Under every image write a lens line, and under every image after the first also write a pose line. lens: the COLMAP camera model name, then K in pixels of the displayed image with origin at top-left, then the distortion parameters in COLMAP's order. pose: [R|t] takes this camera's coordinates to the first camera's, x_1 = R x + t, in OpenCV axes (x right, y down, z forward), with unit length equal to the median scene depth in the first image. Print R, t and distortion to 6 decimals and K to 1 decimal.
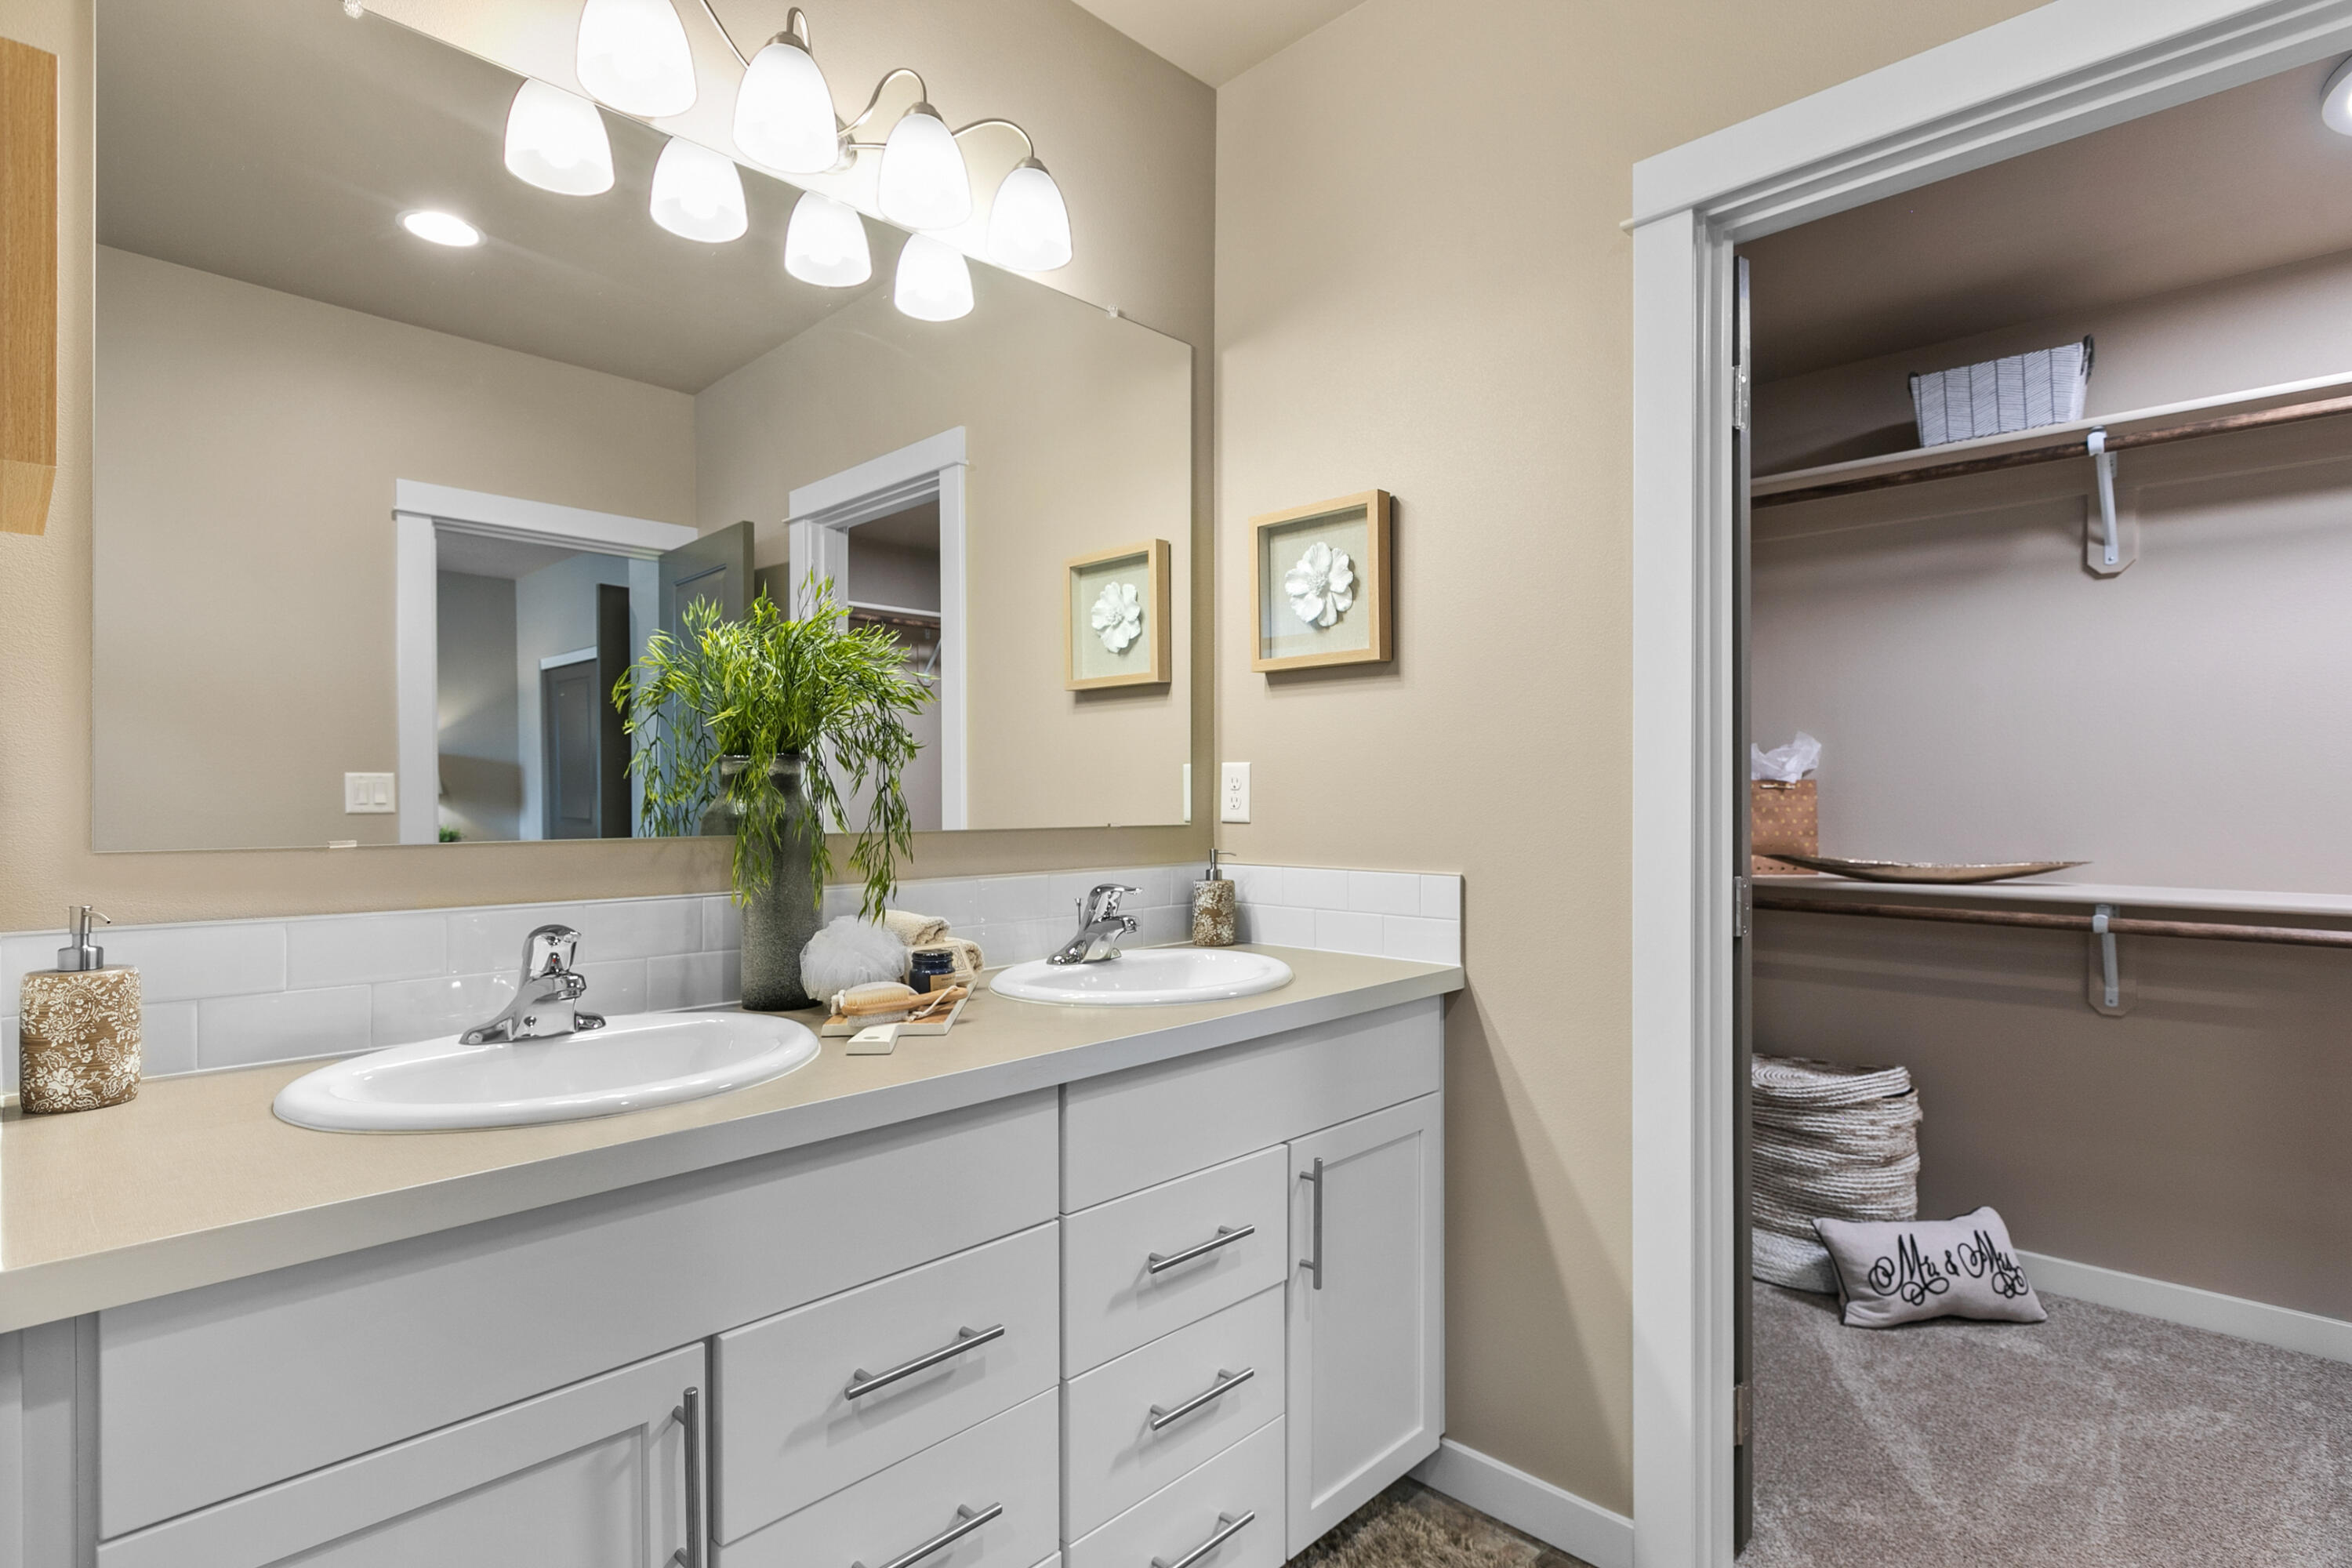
lens RADIAL K [[1145.7, 0, 1175.5], [0, 1145.7, 802.1], [0, 0, 1]] dist [-0.020190, 0.000291]
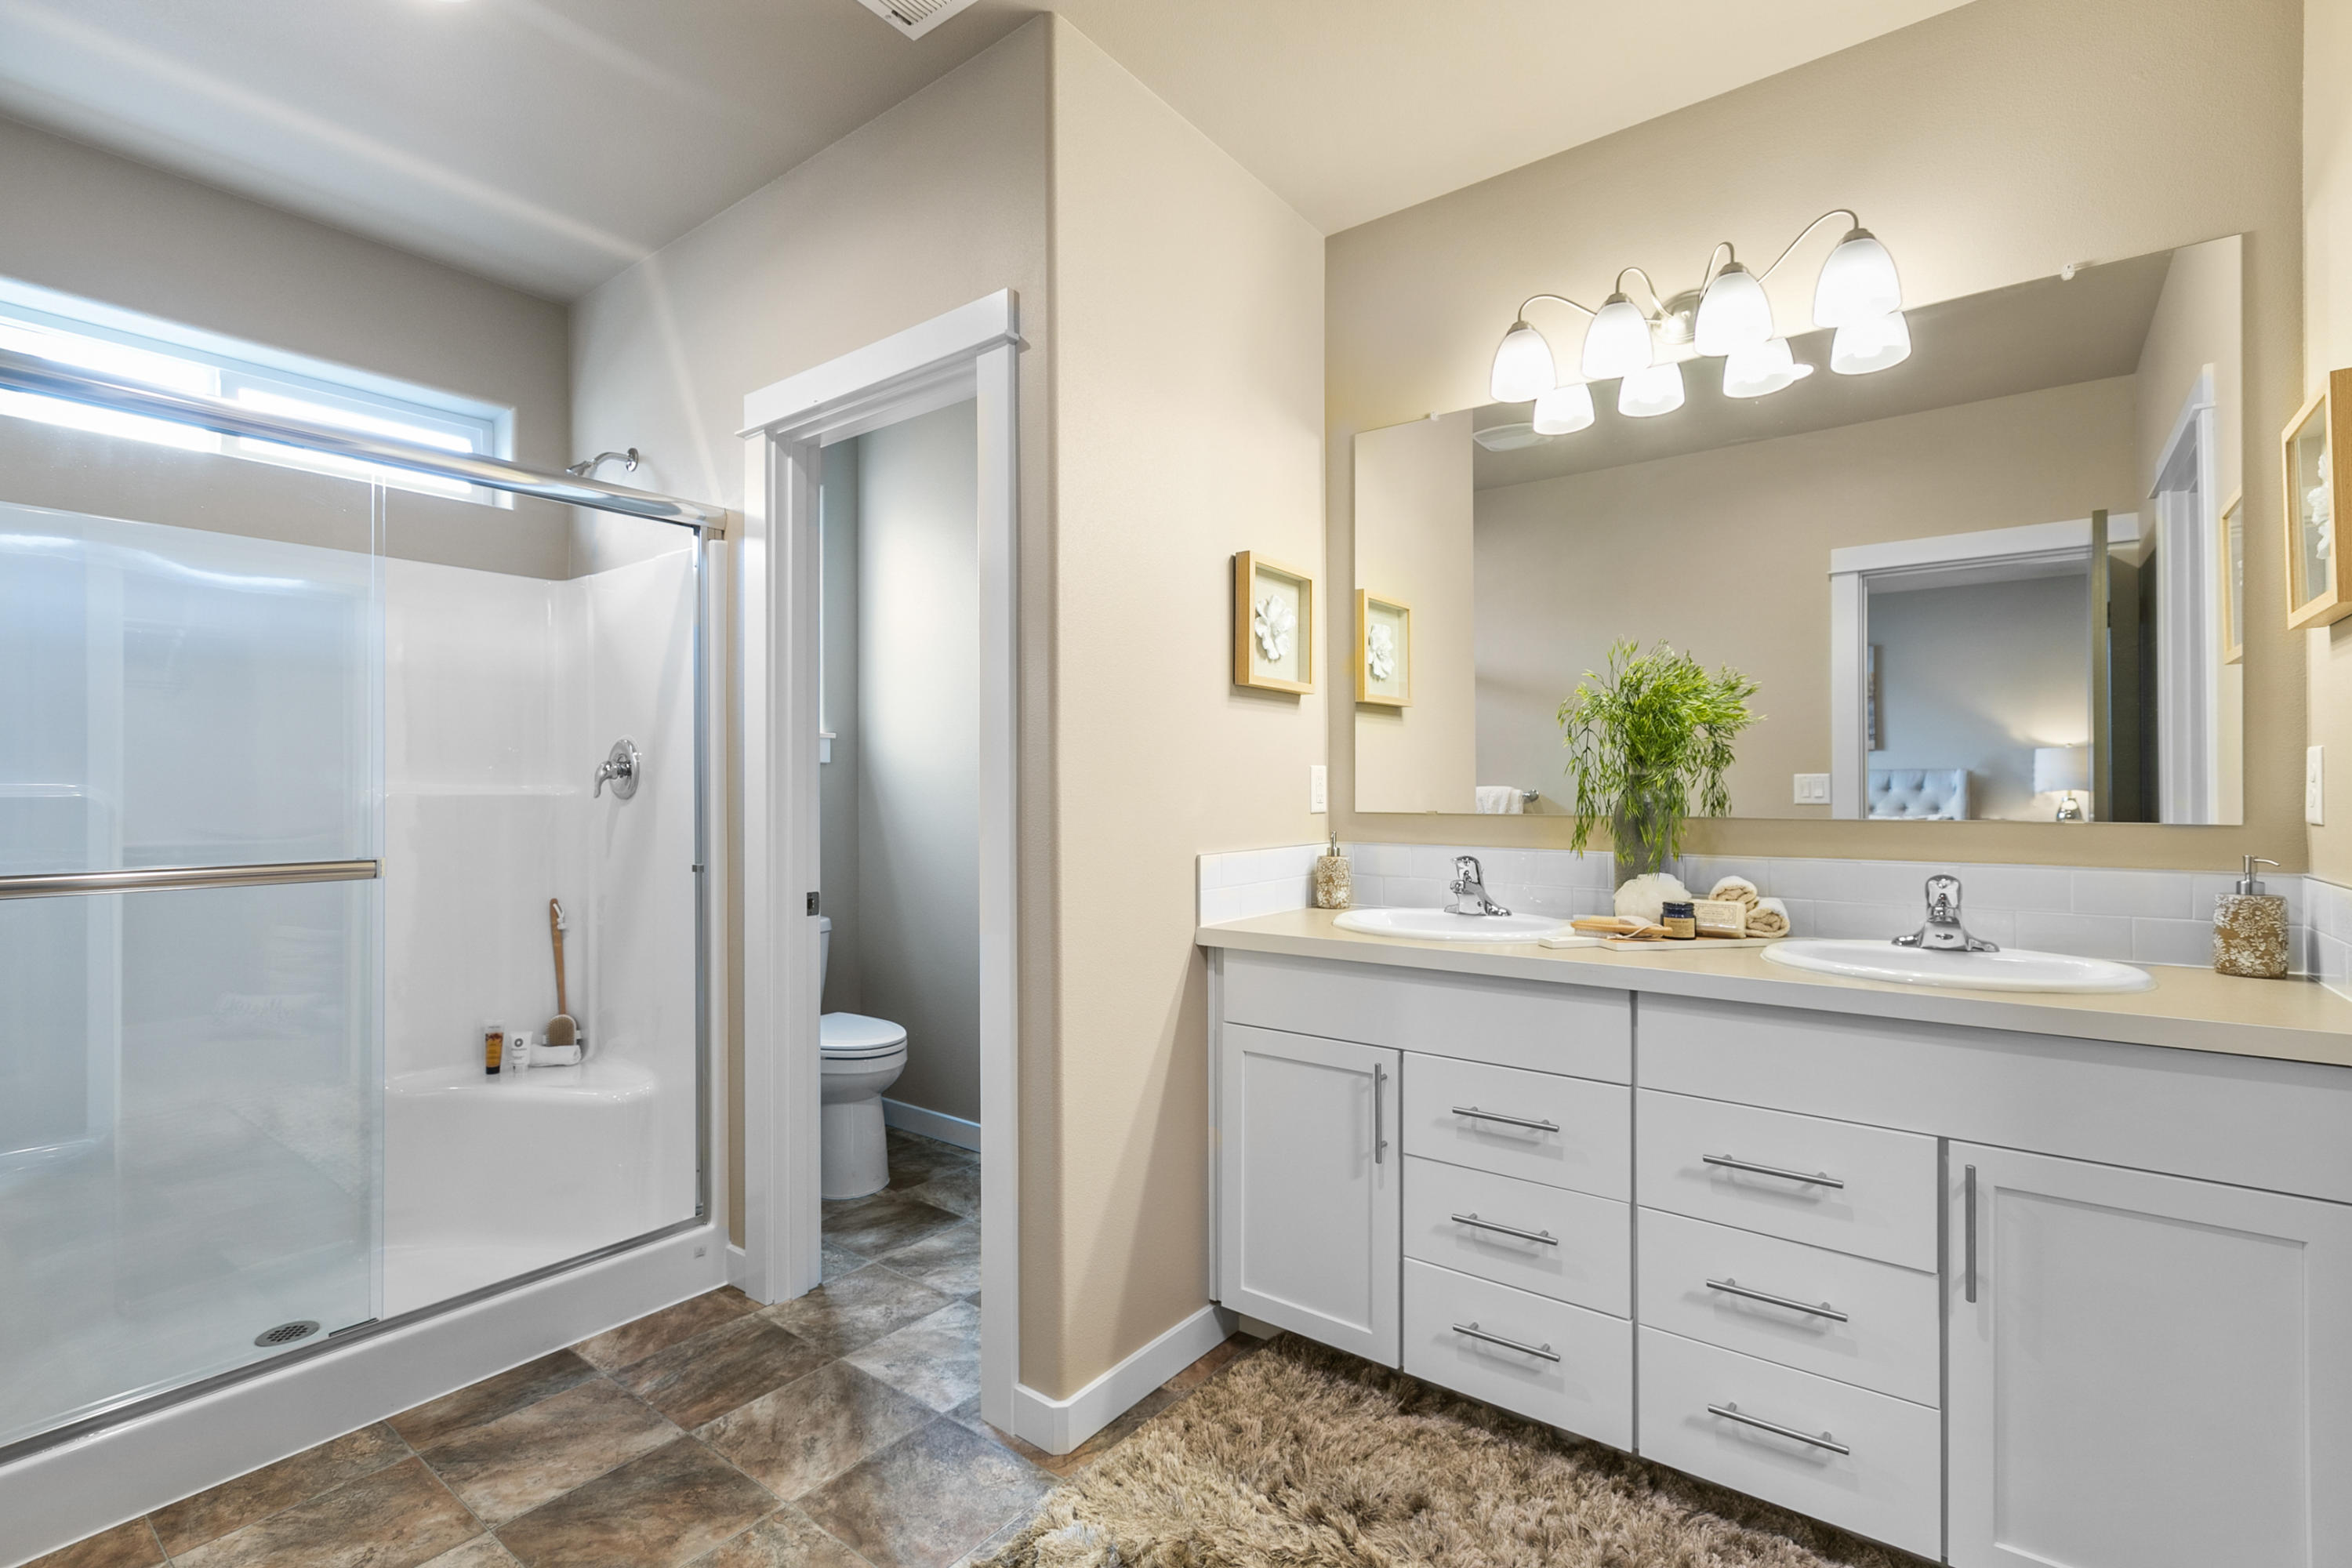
lens RADIAL K [[1038.6, 0, 1175.9], [0, 1038.6, 784.9], [0, 0, 1]] dist [-0.000778, -0.000932]
pose [[0.110348, -0.007265, -0.993866, 0.896001], [-0.004600, 0.999959, -0.007820, 0.001081], [0.993882, 0.005435, 0.110310, 0.234463]]
